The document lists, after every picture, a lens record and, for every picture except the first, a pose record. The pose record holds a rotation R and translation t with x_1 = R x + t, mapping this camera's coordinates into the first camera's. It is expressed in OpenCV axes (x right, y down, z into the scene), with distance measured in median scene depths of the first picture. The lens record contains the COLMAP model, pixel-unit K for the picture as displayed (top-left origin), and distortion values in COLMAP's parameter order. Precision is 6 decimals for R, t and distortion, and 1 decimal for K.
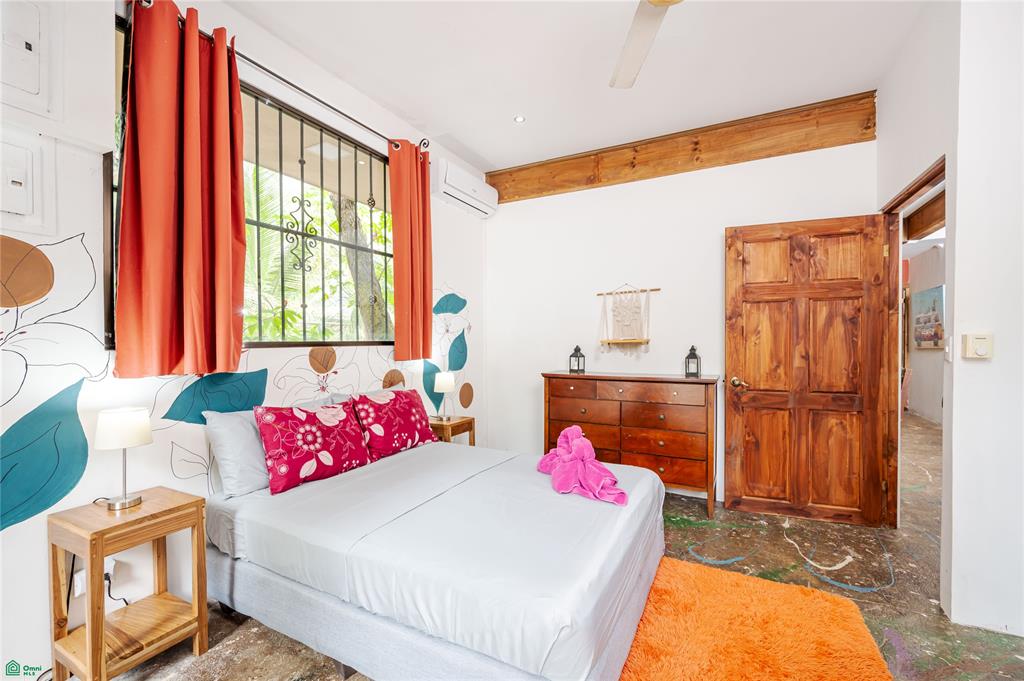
lens RADIAL K [[421.2, 0, 518.6], [0, 421.2, 347.4], [0, 0, 1]] dist [-0.004410, -0.000473]
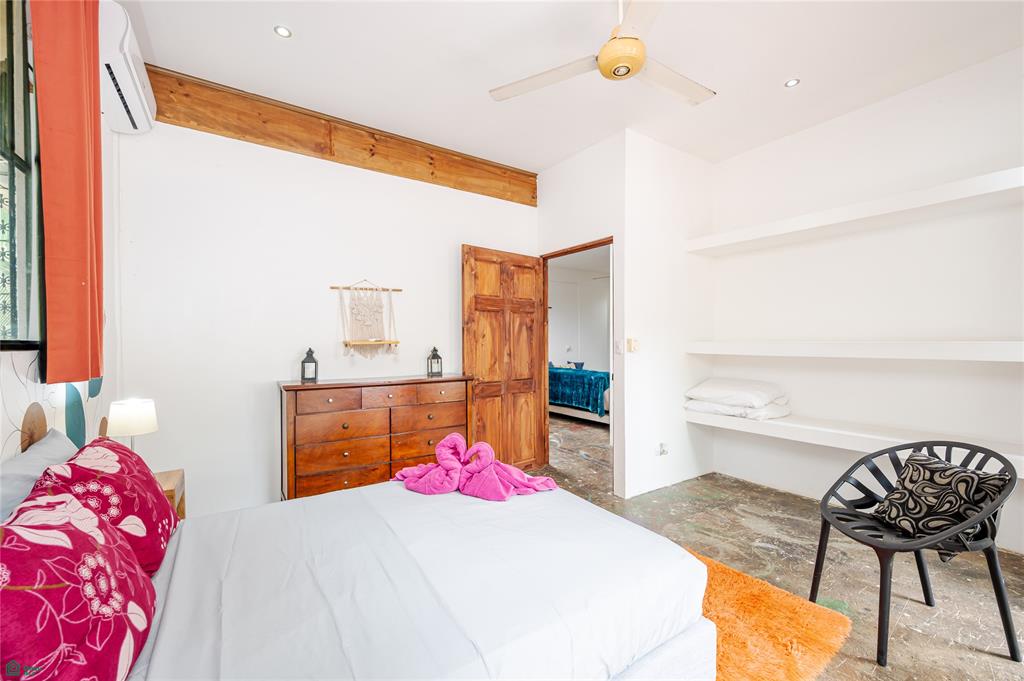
lens RADIAL K [[421.2, 0, 518.6], [0, 421.2, 347.4], [0, 0, 1]] dist [-0.004410, -0.000473]
pose [[0.470702, -0.007663, 0.882259, -0.475148], [0.013812, 0.999904, 0.001315, -0.001421], [-0.882184, 0.011567, 0.470762, 0.339884]]
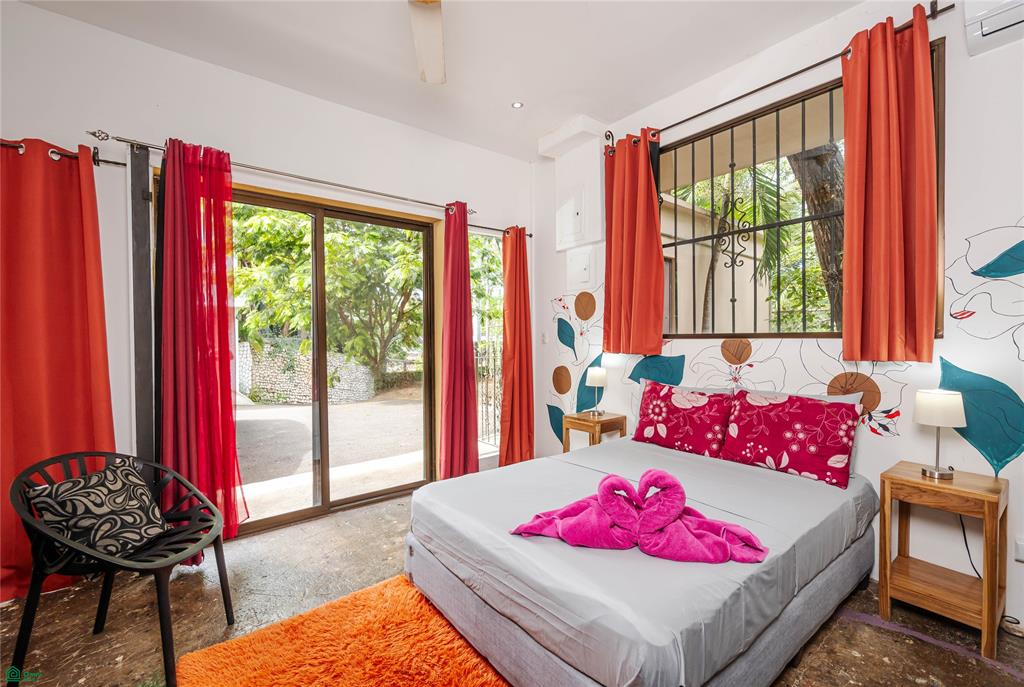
lens RADIAL K [[422.9, 0, 511.6], [0, 422.9, 340.3], [0, 0, 1]] dist [-0.000652, -0.000095]
pose [[-0.406446, 0.020326, -0.913449, 0.621290], [-0.000138, 0.999751, 0.022307, -0.018007], [0.913675, 0.009192, -0.406342, 0.820477]]
